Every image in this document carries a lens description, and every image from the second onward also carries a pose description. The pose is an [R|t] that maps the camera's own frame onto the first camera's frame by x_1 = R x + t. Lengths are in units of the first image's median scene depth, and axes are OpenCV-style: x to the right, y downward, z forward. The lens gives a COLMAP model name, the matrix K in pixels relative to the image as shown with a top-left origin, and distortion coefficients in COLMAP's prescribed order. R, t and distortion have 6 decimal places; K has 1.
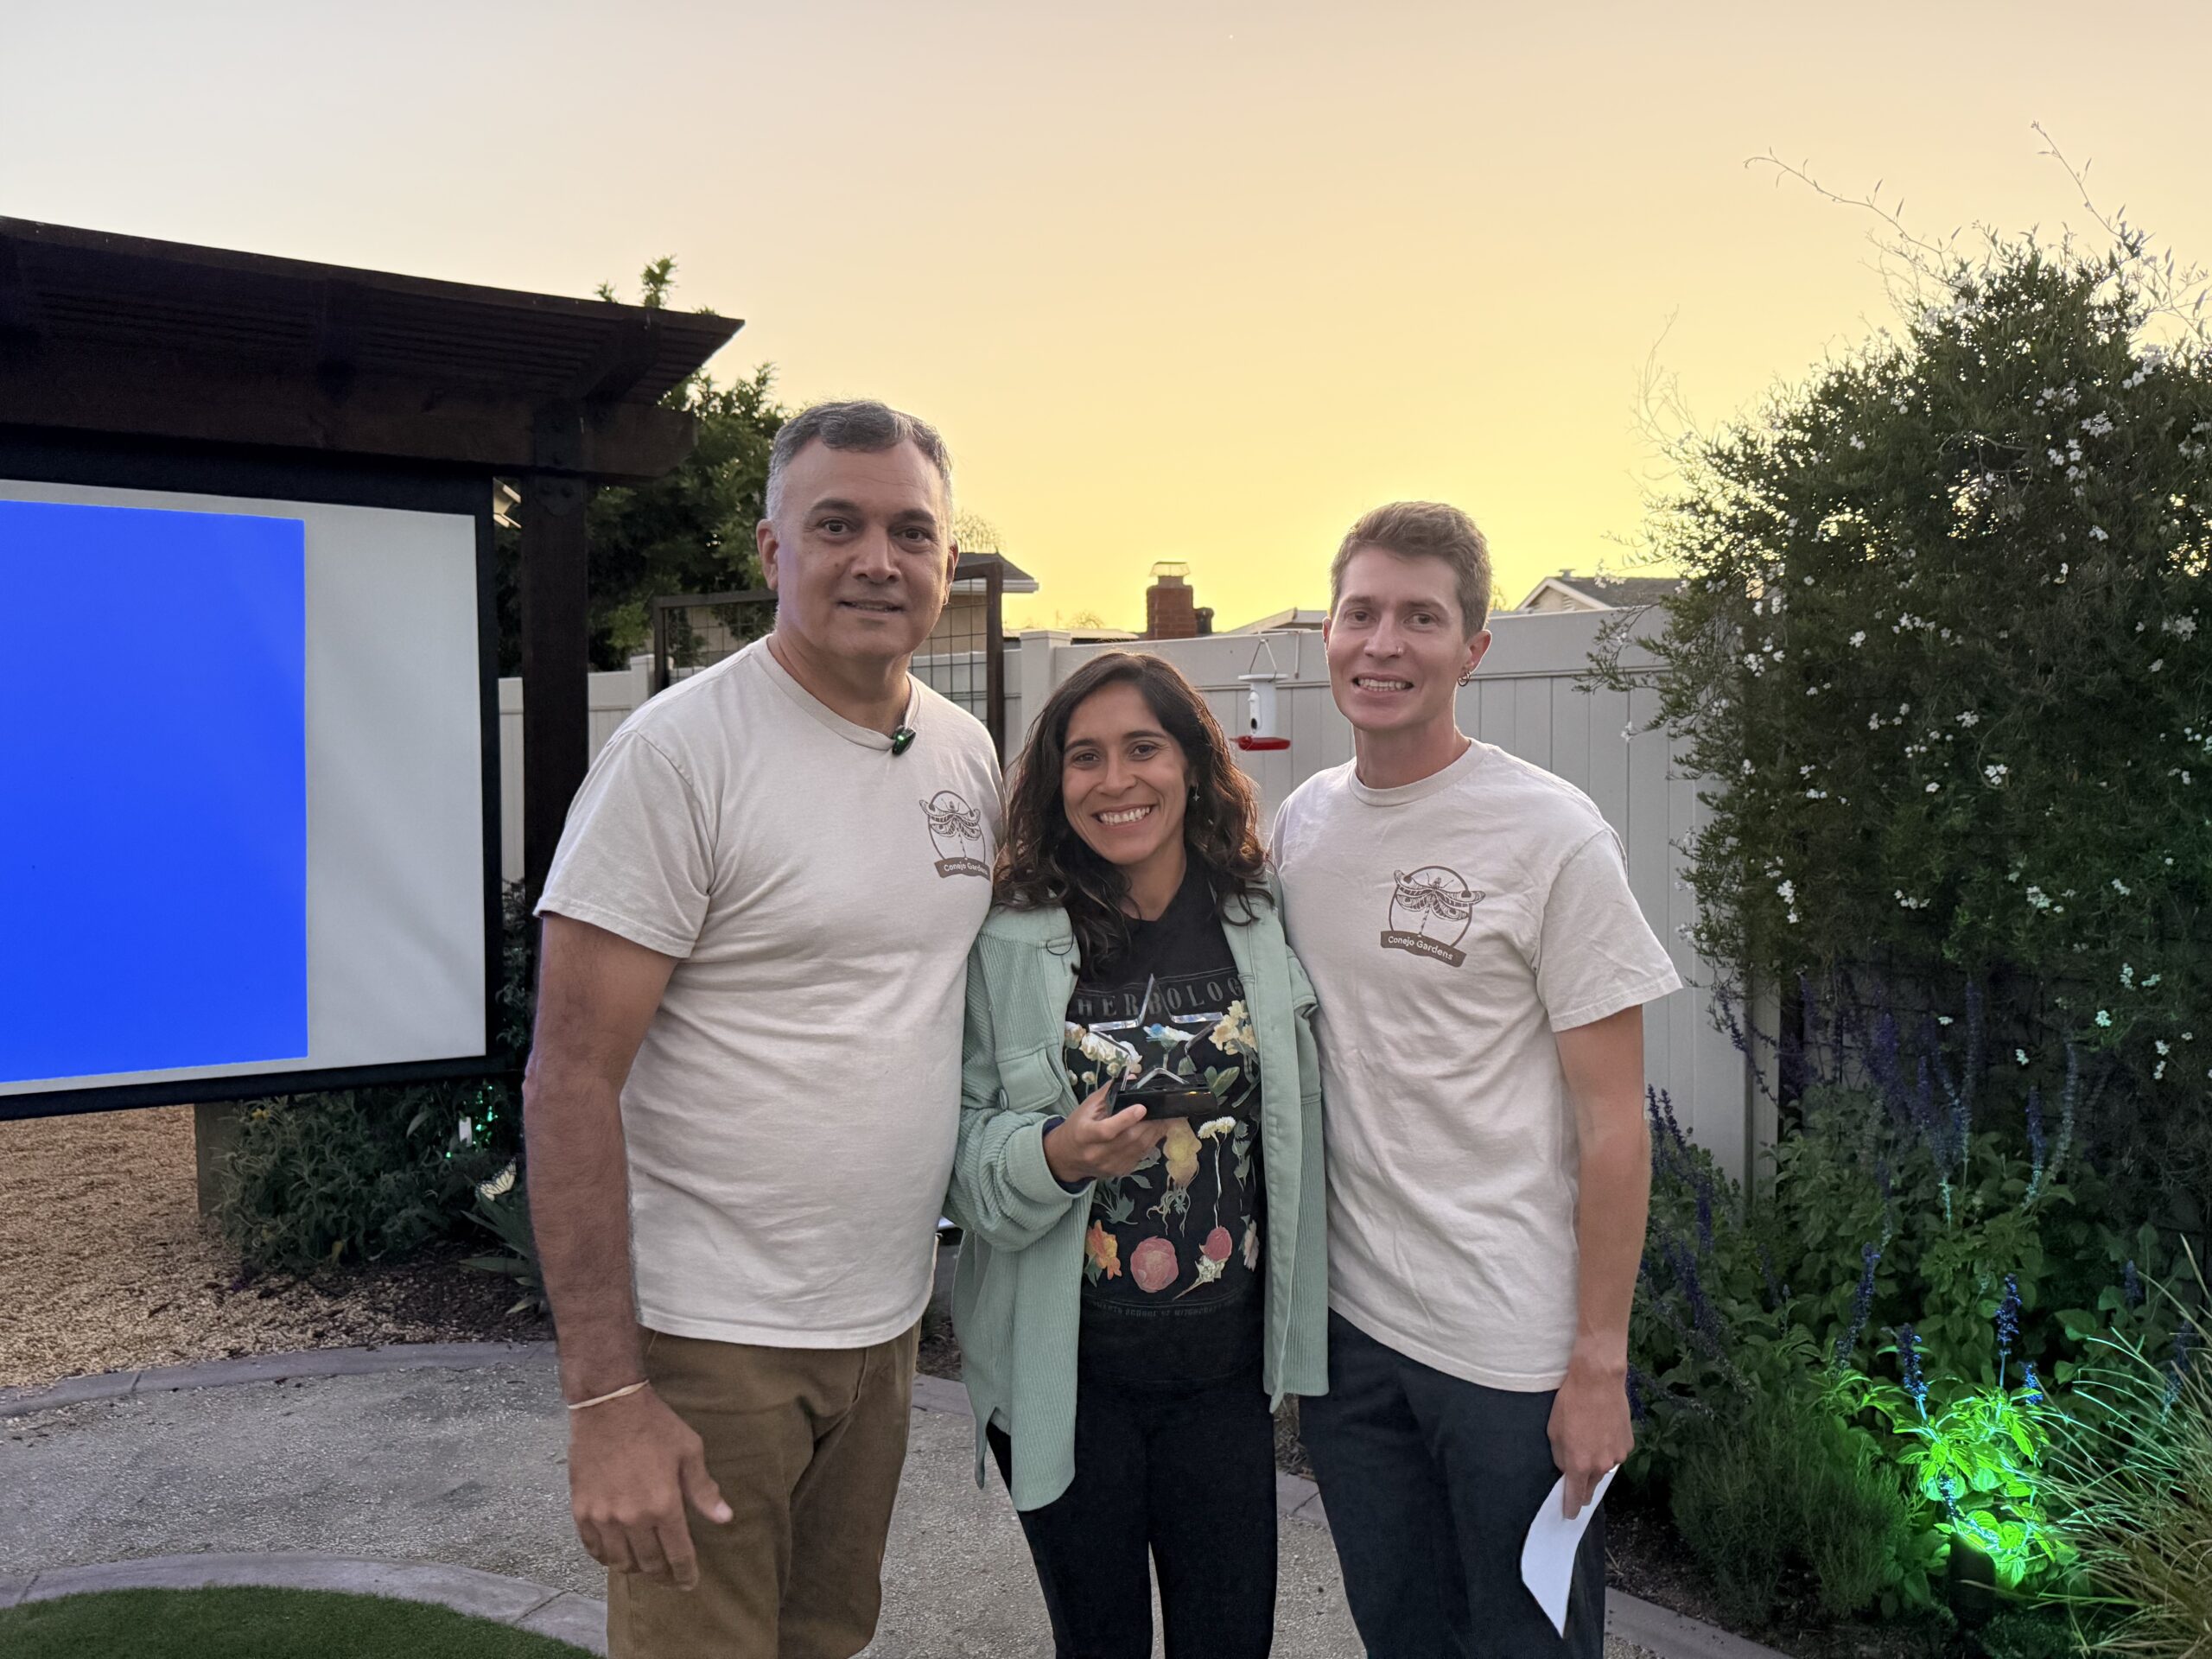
lens RADIAL K [[1204.1, 0, 1065.6], [0, 1204.1, 800.8], [0, 0, 1]] dist [0.022748, -0.004679]
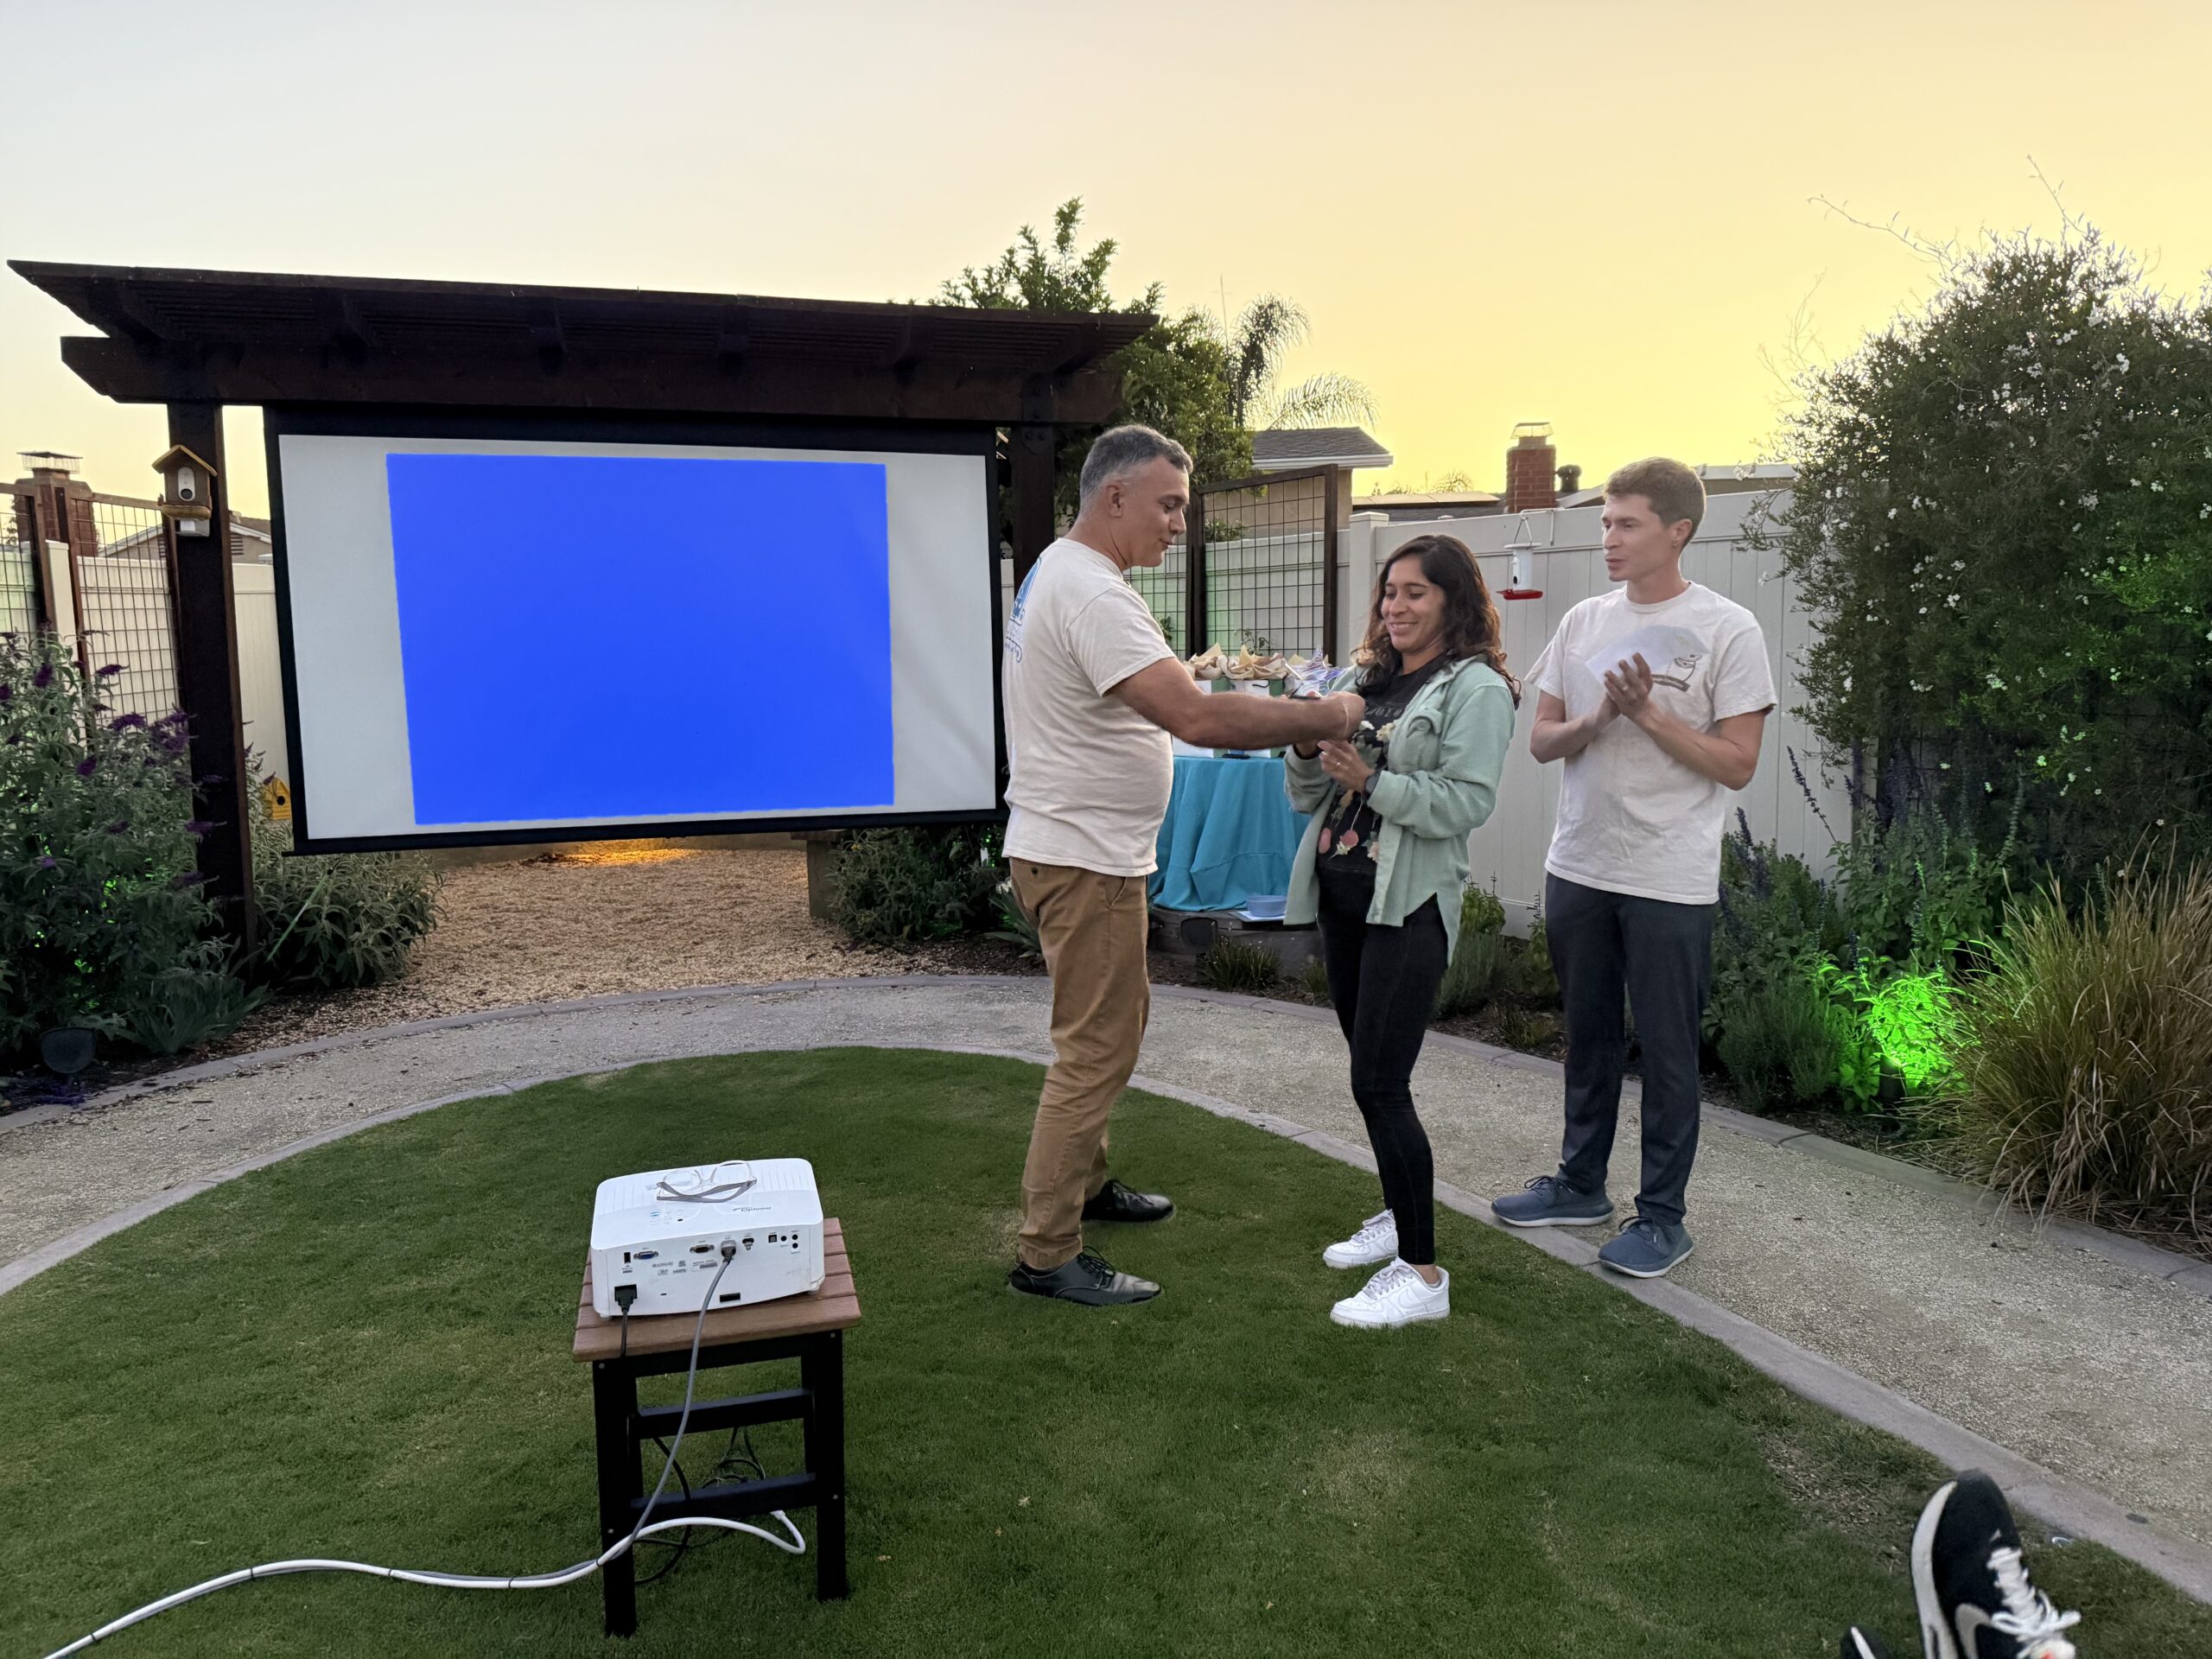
lens RADIAL K [[1599.5, 0, 1098.7], [0, 1599.5, 851.4], [0, 0, 1]] dist [0.007805, -0.020828]
pose [[0.972540, 0.015933, -0.232190, 0.134022], [0.004781, 0.996076, 0.088376, 0.087847], [0.232687, -0.087060, 0.968647, -0.995378]]
